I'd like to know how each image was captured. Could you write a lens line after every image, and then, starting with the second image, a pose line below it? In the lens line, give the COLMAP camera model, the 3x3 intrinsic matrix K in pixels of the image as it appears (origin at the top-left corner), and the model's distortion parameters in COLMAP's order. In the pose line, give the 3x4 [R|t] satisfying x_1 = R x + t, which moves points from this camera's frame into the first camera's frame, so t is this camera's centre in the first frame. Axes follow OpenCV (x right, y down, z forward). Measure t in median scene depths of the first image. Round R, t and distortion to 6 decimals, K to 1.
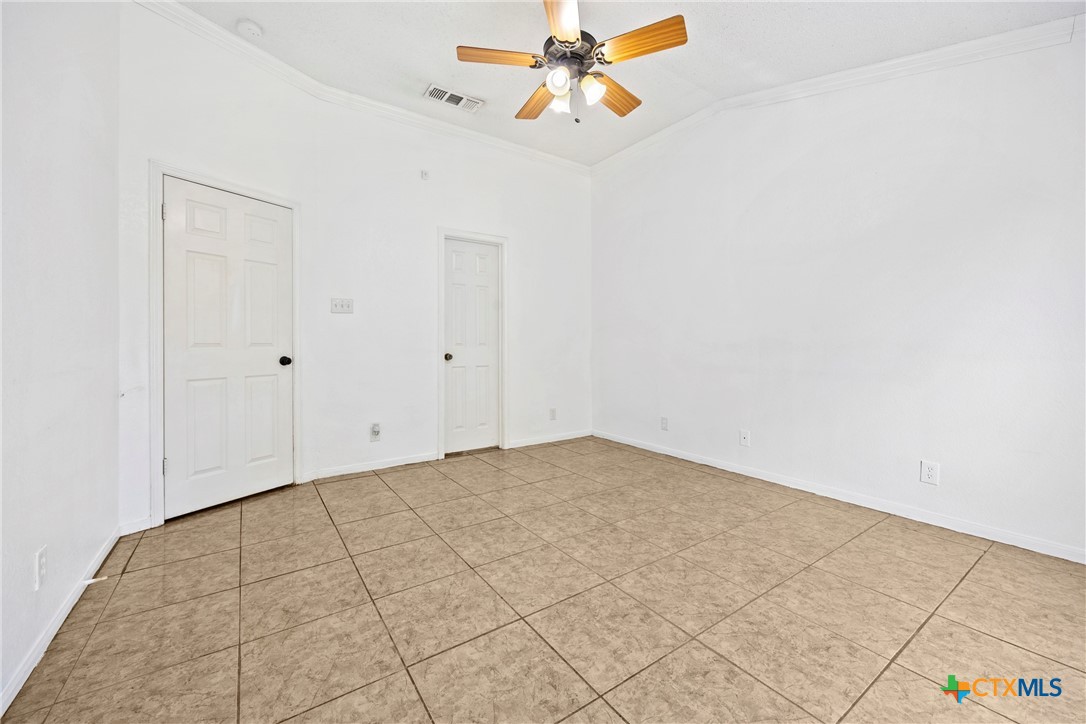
lens RADIAL K [[423.6, 0, 543.9], [0, 423.6, 355.1], [0, 0, 1]] dist [0.001641, -0.000592]
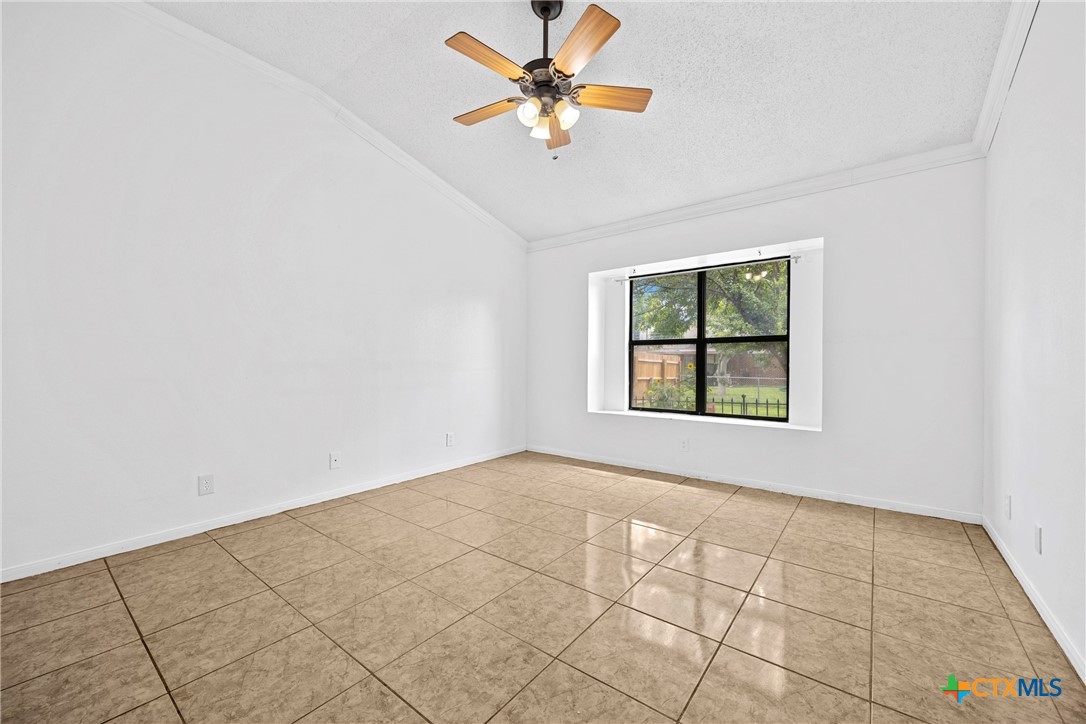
lens RADIAL K [[422.1, 0, 554.3], [0, 422.1, 423.2], [0, 0, 1]] dist [-0.000266, -0.000262]
pose [[-0.306780, -0.131874, 0.942600, -0.703301], [0.026219, 0.988808, 0.146872, -0.014708], [-0.951419, 0.069771, -0.299889, 1.026400]]
